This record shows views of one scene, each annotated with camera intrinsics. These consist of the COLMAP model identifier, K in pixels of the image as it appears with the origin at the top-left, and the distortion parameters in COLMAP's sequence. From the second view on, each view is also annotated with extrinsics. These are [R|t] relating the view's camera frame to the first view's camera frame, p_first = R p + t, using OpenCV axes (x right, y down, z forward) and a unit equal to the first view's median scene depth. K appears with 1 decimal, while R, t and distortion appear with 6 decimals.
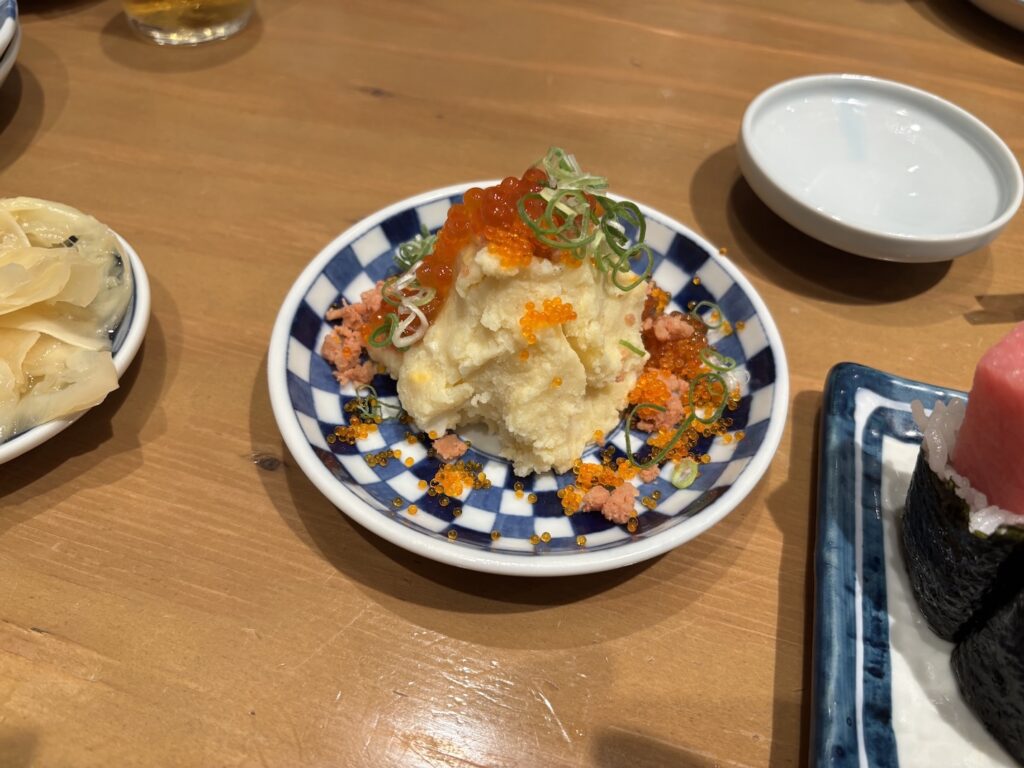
lens RADIAL K [[784.5, 0, 516.4], [0, 784.5, 387.8], [0, 0, 1]] dist [-0.037768, 0.002737]
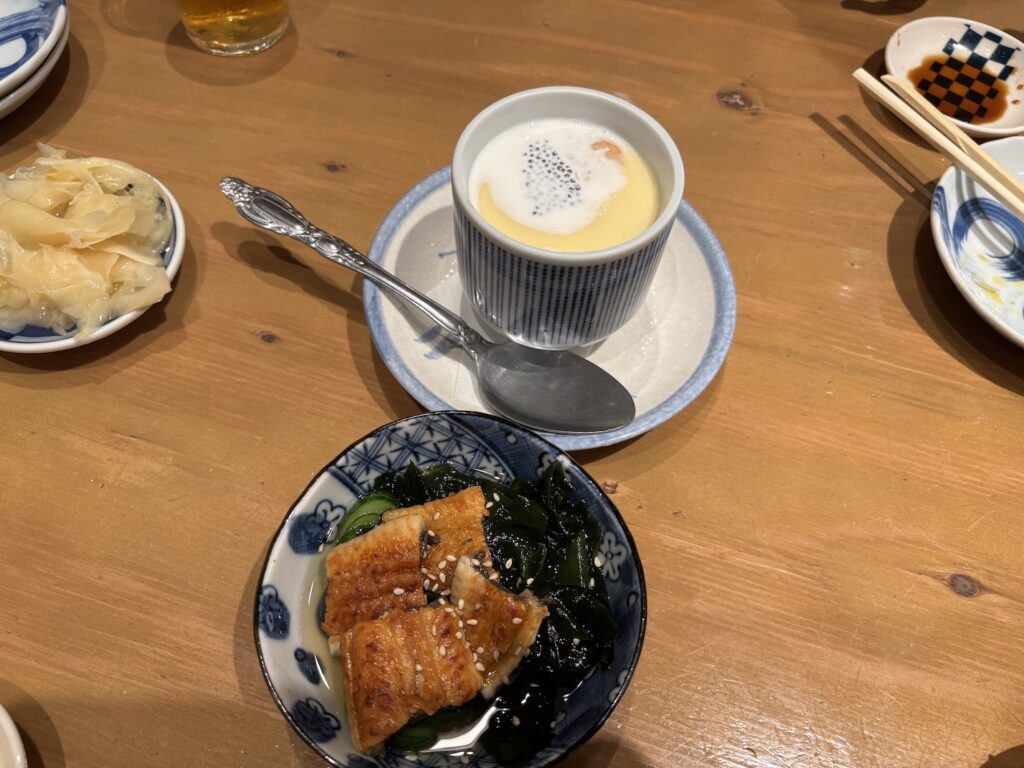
lens RADIAL K [[784.5, 0, 511.2], [0, 784.5, 377.8], [0, 0, 1]] dist [-0.037768, 0.002737]
pose [[0.999923, 0.007880, -0.009619, 0.197420], [-0.006356, 0.988769, 0.149318, -0.064213], [0.010688, -0.149246, 0.988742, -0.586025]]
